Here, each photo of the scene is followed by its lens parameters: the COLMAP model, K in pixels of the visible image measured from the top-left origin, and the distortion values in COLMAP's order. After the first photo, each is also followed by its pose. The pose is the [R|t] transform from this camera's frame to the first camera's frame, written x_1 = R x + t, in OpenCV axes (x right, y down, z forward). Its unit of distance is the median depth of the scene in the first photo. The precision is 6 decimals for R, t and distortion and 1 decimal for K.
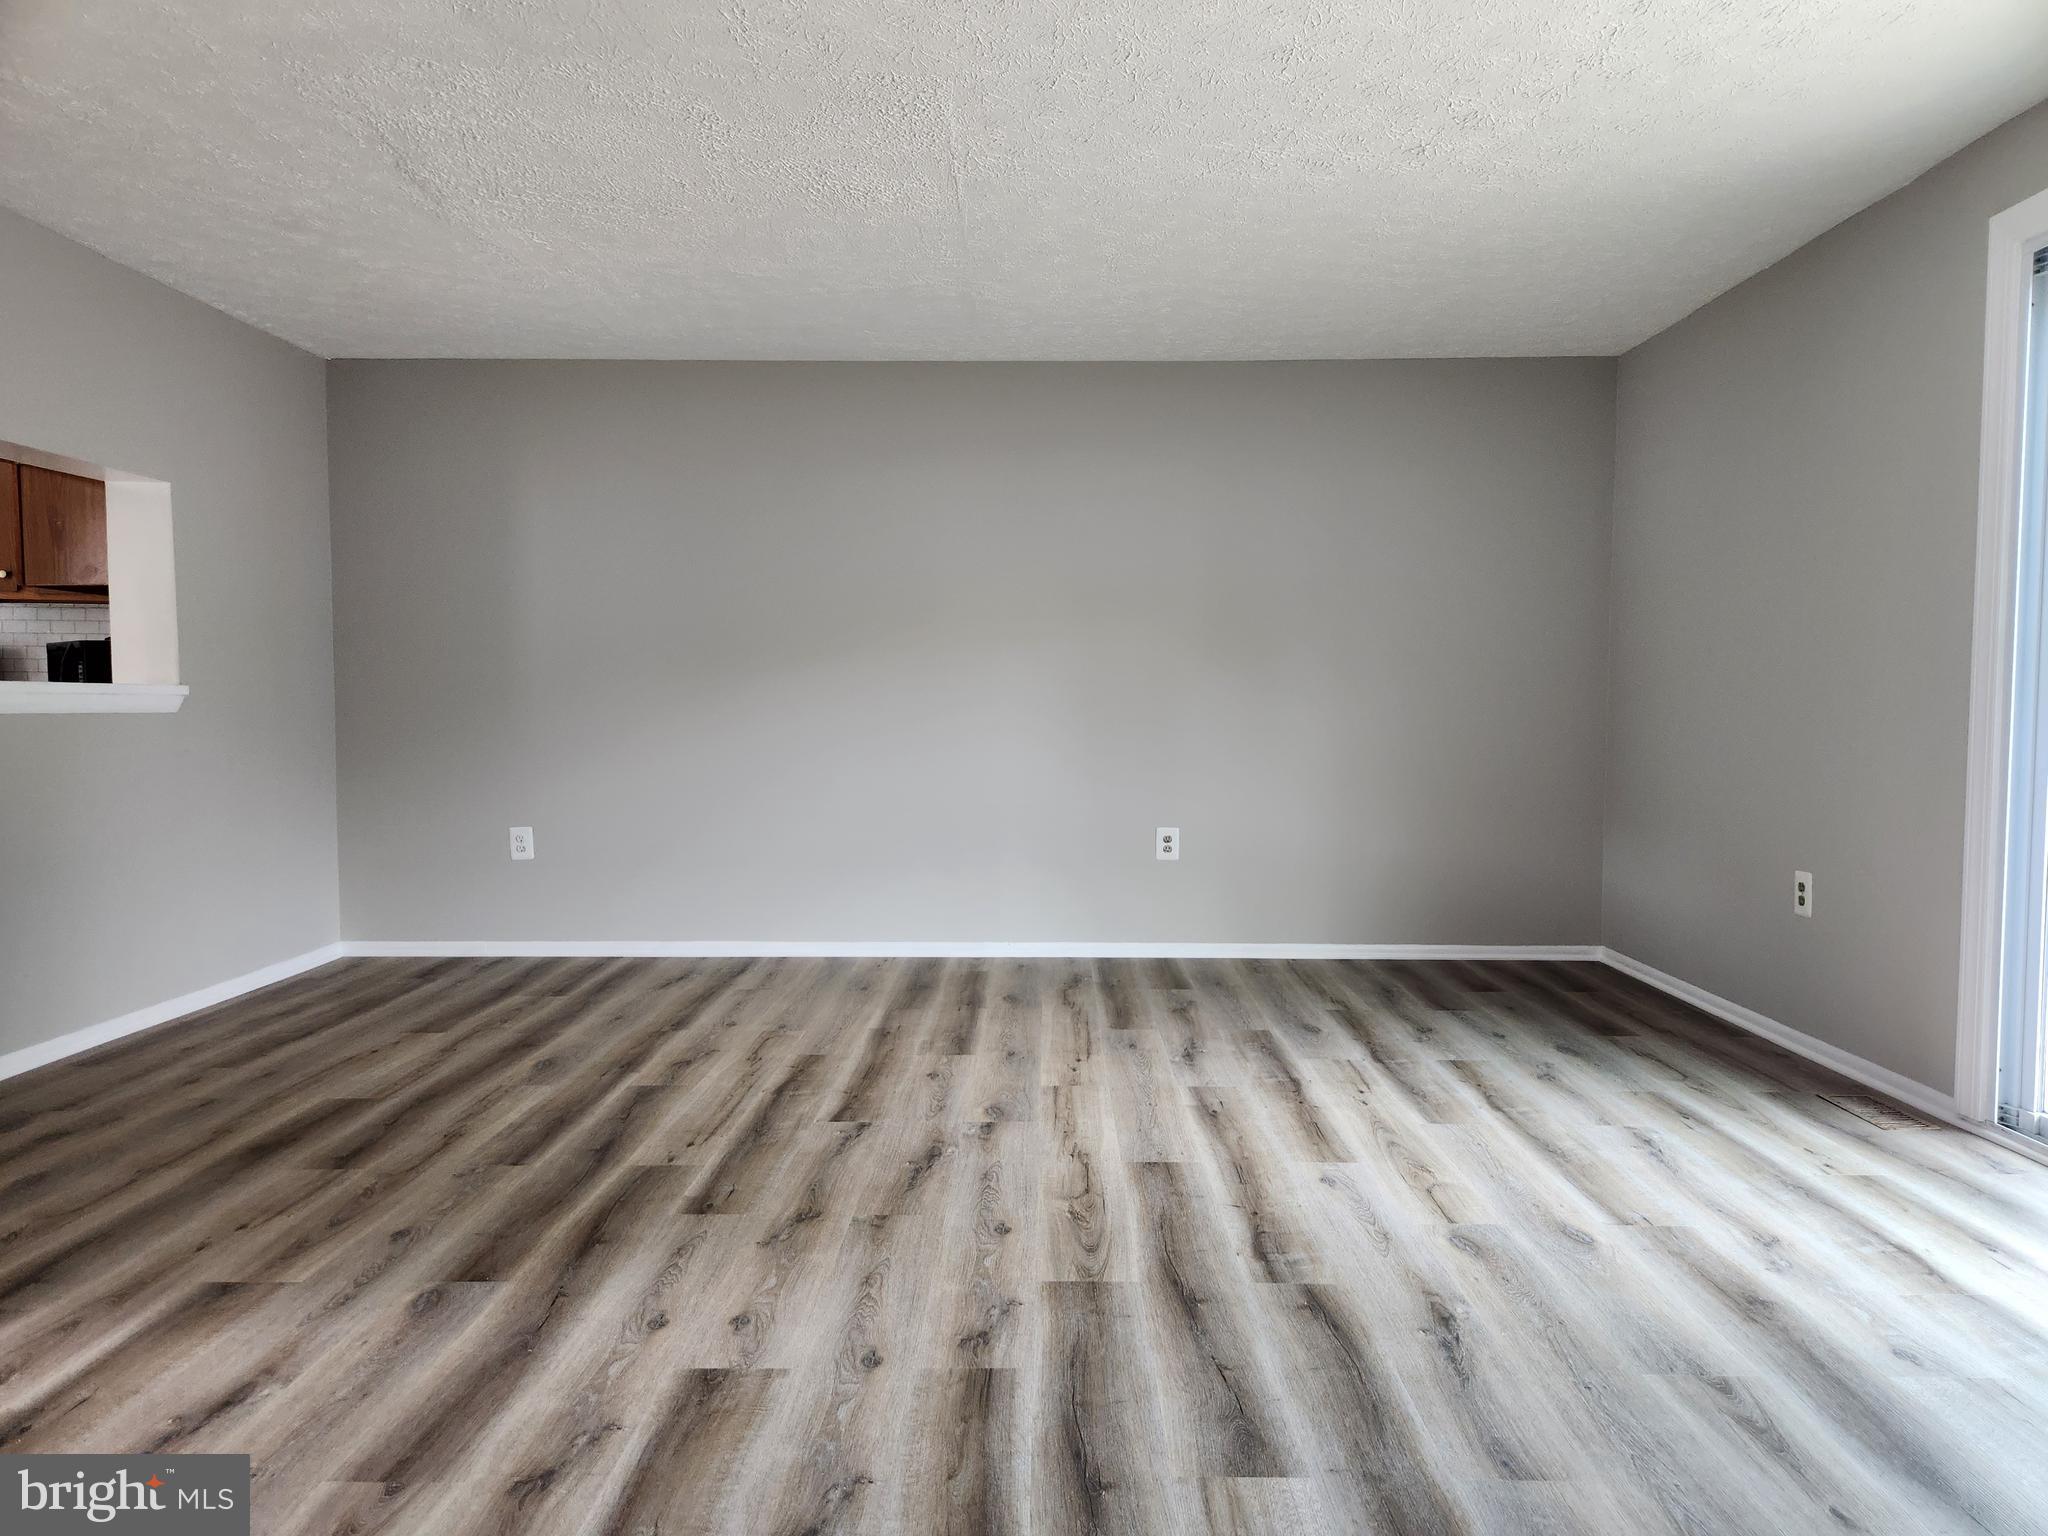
lens RADIAL K [[1367.7, 0, 1029.8], [0, 1367.7, 772.3], [0, 0, 1]] dist [0.053607, -0.041621]
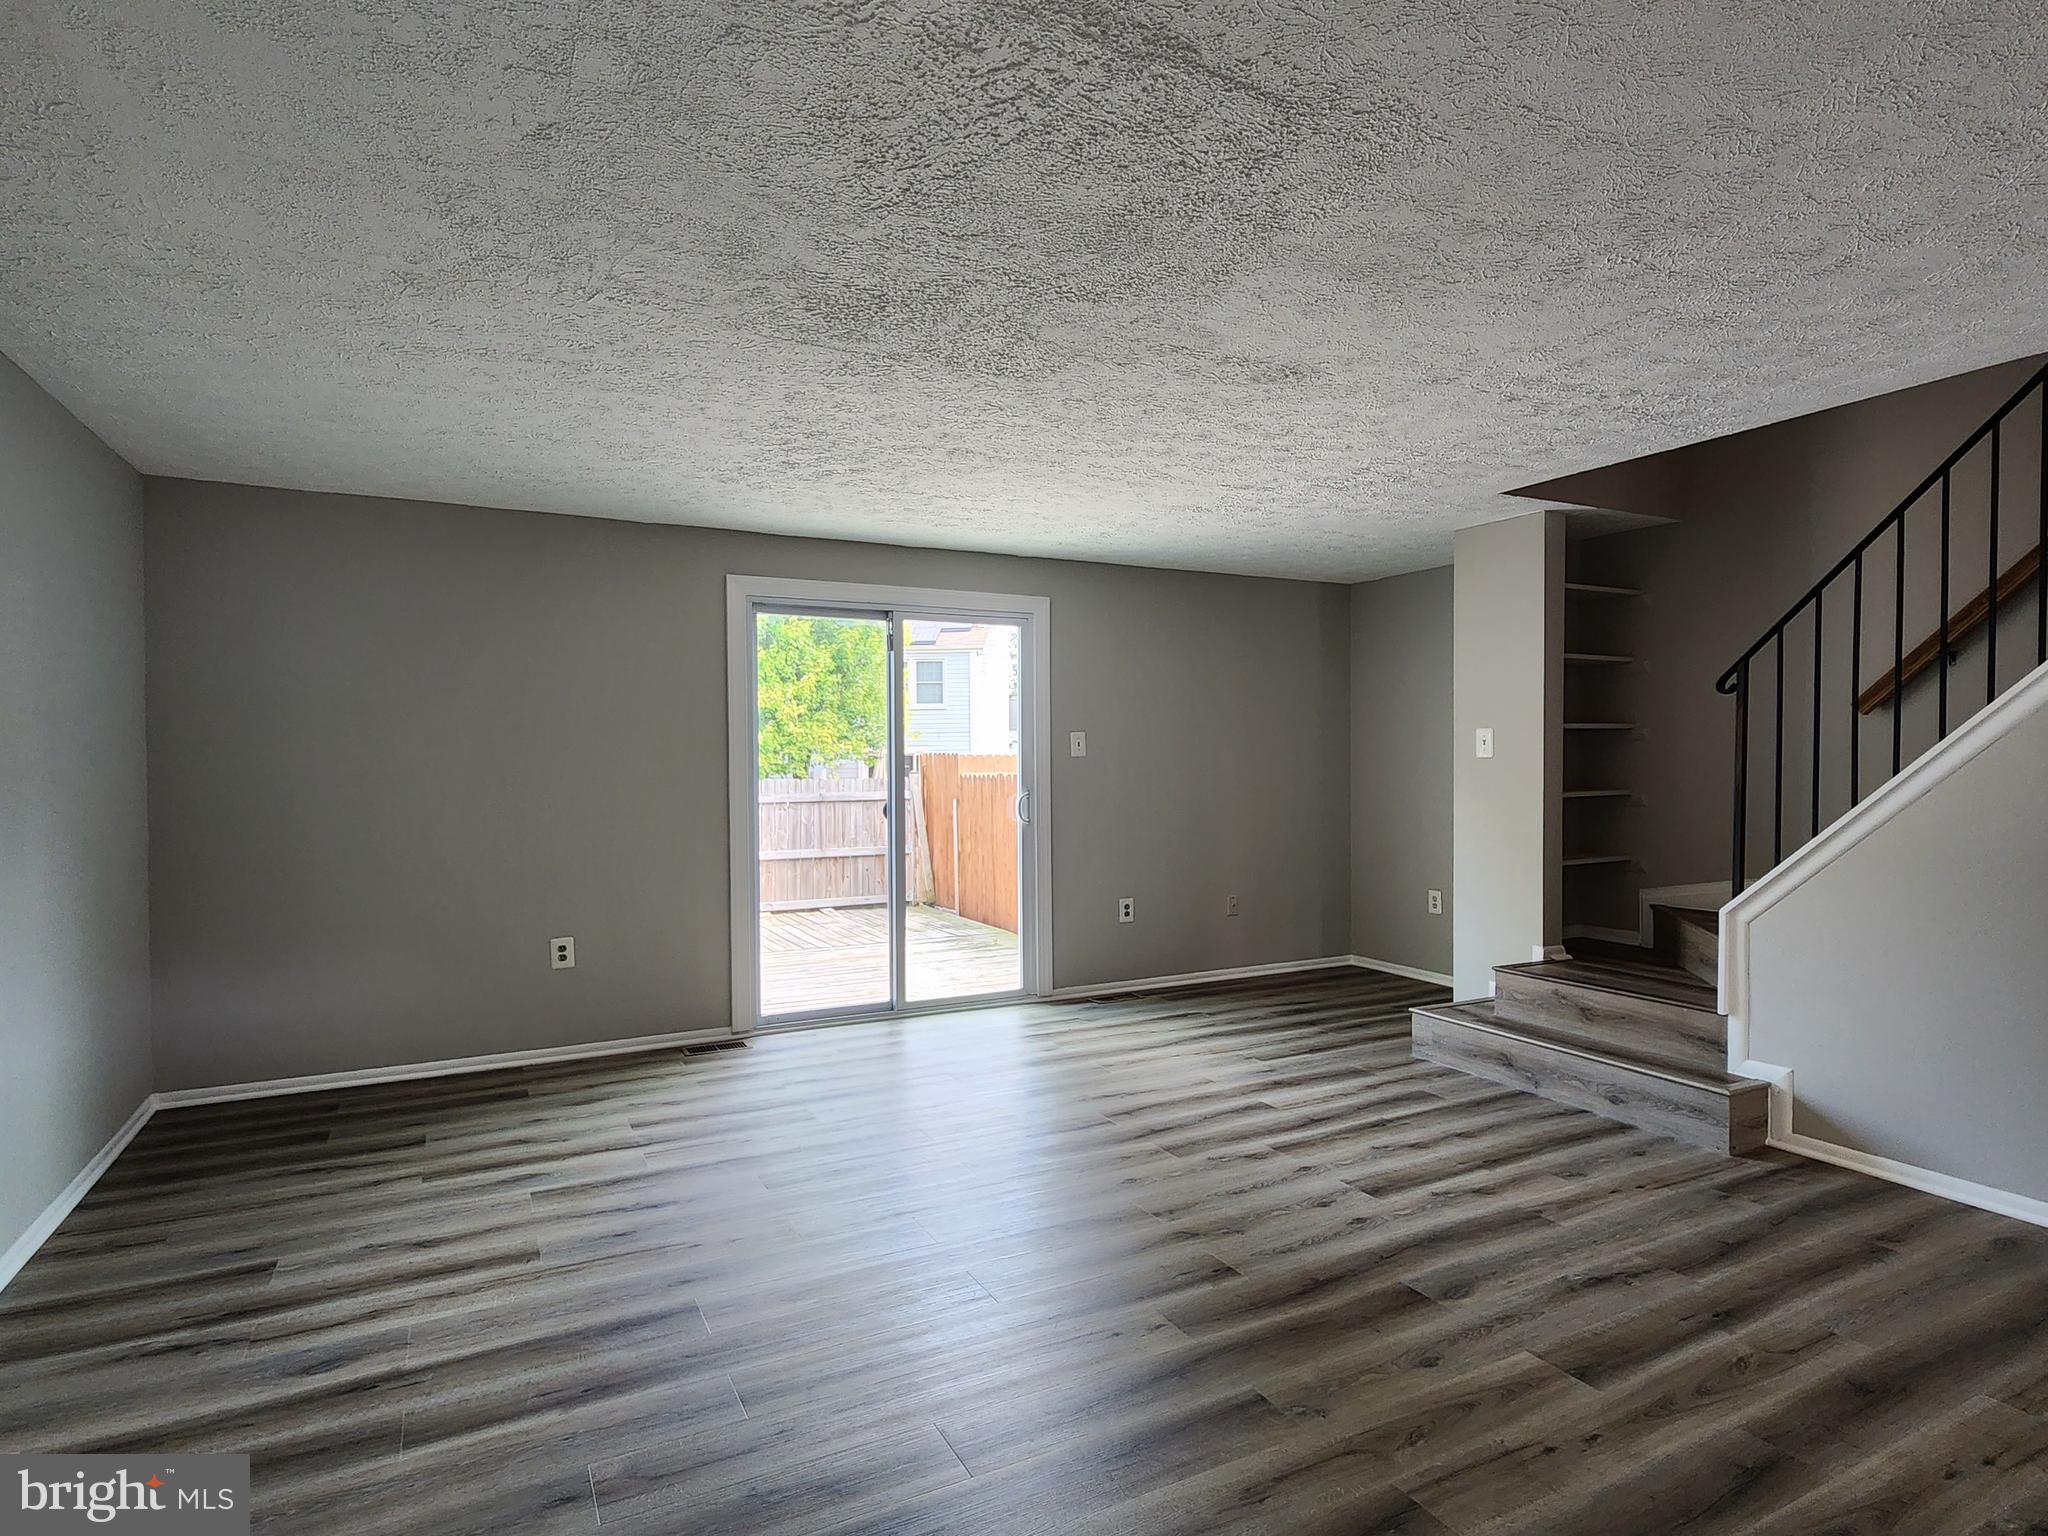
lens RADIAL K [[1103.2, 0, 1016.4], [0, 1103.2, 773.4], [0, 0, 1]] dist [-0.003763, 0.000463]
pose [[-0.466634, -0.013309, 0.884351, -0.932713], [0.047093, 0.998094, 0.039870, -0.169420], [-0.883196, 0.060251, -0.465118, 1.448636]]
